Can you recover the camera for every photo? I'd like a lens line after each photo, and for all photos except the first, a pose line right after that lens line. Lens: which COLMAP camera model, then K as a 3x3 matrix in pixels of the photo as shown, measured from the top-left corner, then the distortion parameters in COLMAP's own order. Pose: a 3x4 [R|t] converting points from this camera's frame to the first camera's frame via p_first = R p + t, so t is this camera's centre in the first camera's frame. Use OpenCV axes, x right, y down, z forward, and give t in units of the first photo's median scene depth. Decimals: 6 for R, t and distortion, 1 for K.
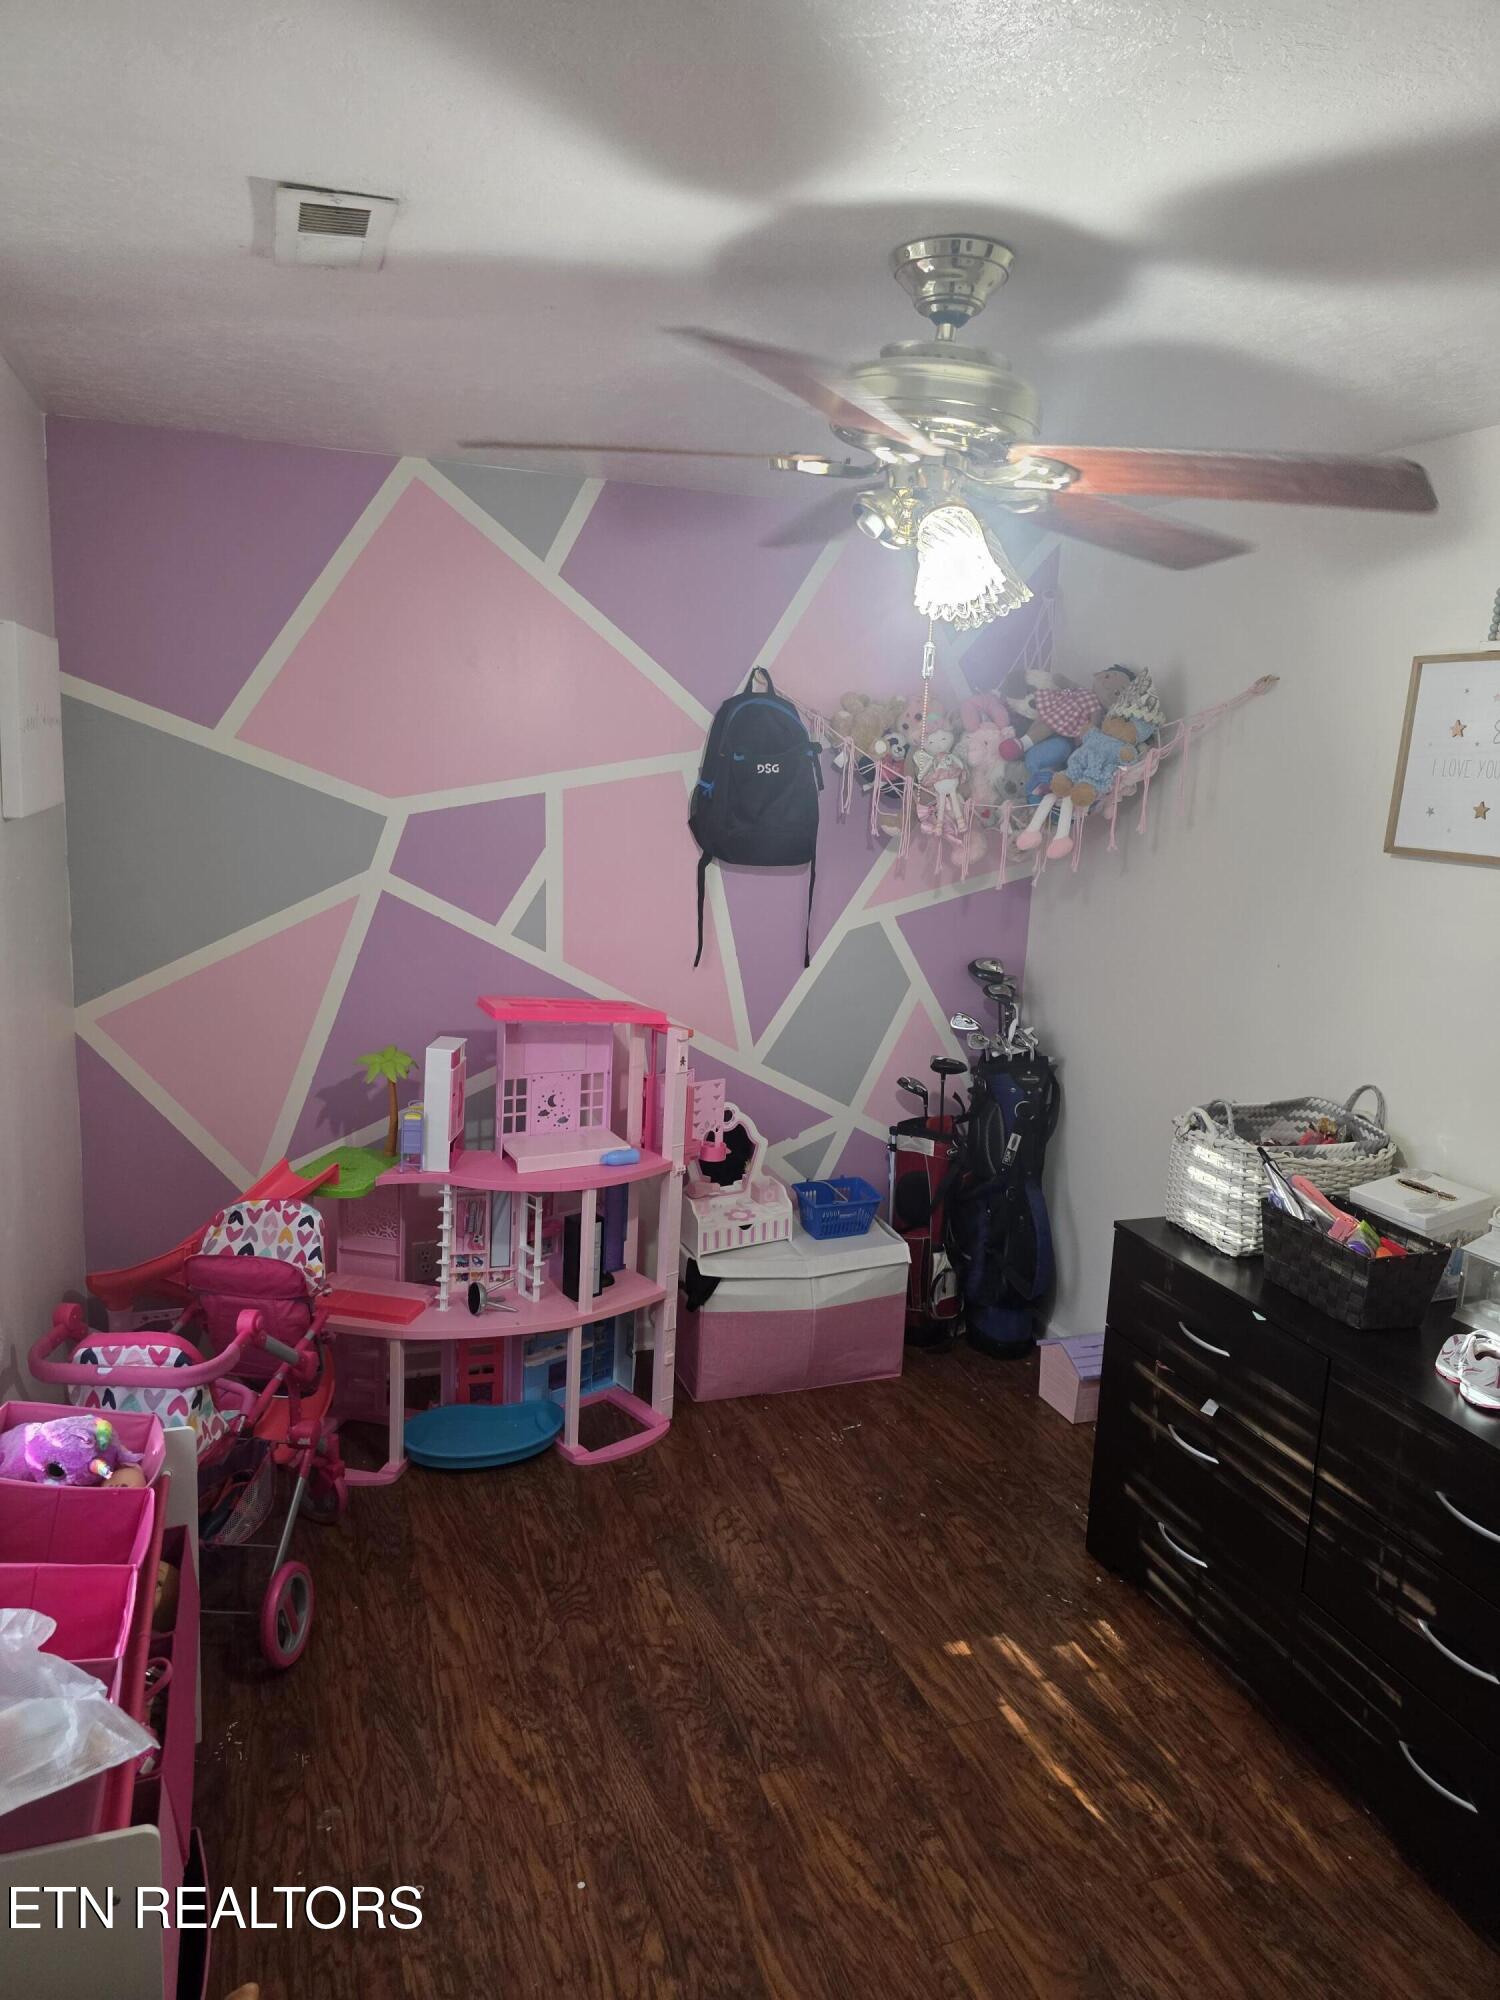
lens RADIAL K [[1368.6, 0, 751.3], [0, 1368.6, 988.4], [0, 0, 1]] dist [0.096191, -0.082334]
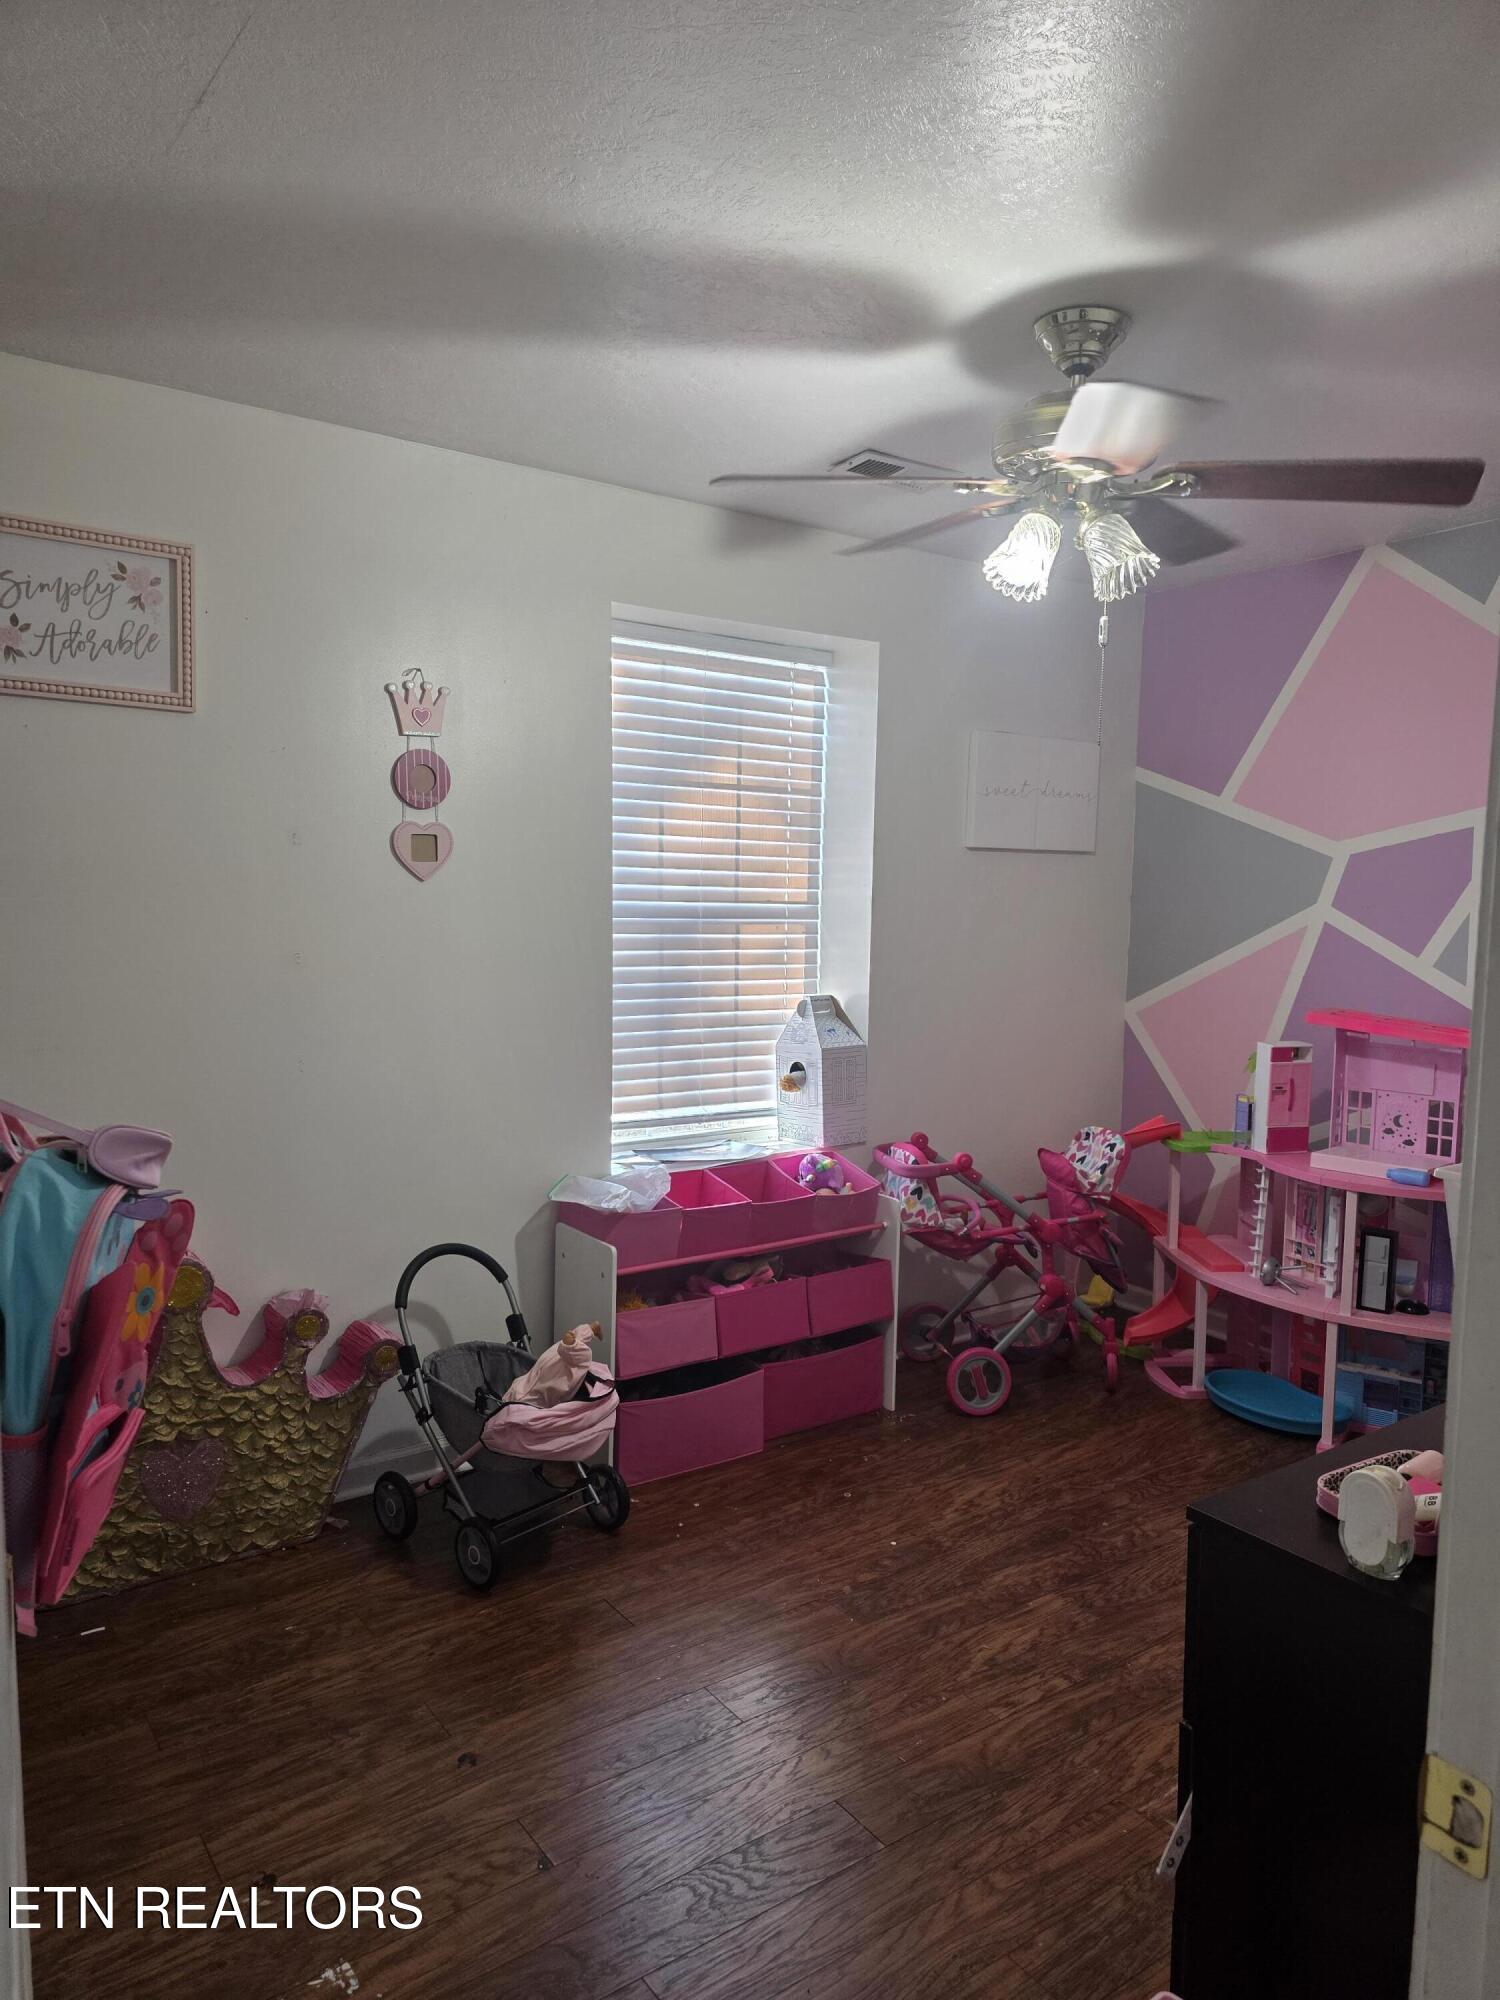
lens RADIAL K [[1349.0, 0, 750.0], [0, 1349.0, 1000.0], [0, 0, 1]] dist [0.158806, 0.000384]
pose [[0.282686, 0.044463, -0.958182, 0.720612], [-0.176453, 0.984288, -0.006384, 0.086511], [0.942843, 0.170879, 0.286090, 0.235963]]
